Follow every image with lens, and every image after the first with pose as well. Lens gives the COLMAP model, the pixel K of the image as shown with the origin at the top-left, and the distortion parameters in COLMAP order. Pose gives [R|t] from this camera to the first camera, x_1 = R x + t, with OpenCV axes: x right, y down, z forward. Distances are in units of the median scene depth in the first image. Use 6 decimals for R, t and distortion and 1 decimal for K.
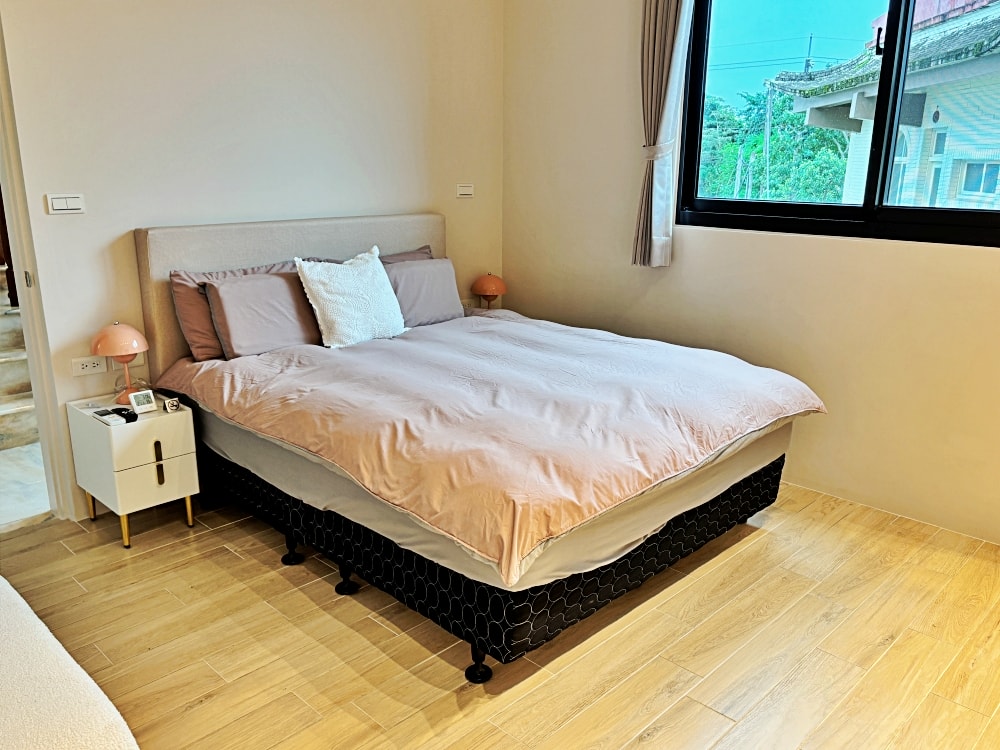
lens RADIAL K [[797.6, 0, 499.6], [0, 797.6, 376.3], [0, 0, 1]] dist [0.000795, 0.000611]
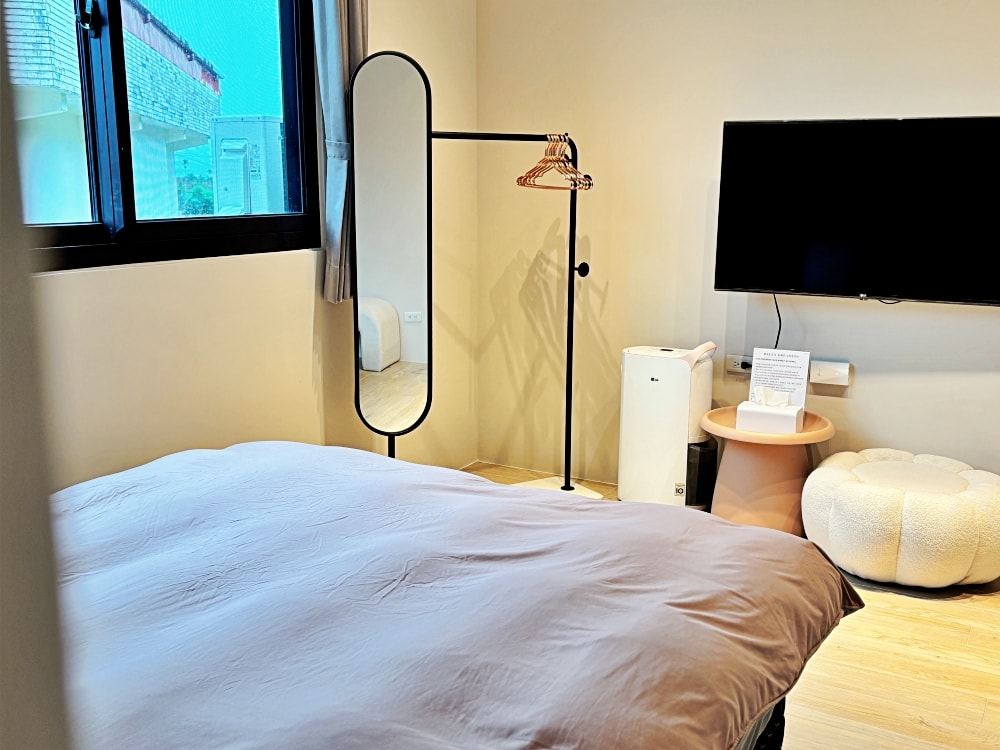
lens RADIAL K [[989.9, 0, 500.3], [0, 989.9, 376.0], [0, 0, 1]] dist [0.002886, 0.000000]
pose [[-0.240873, -0.195936, 0.950573, -0.713050], [0.251576, 0.933331, 0.256131, -0.301359], [-0.937384, 0.300837, -0.175522, 1.156033]]
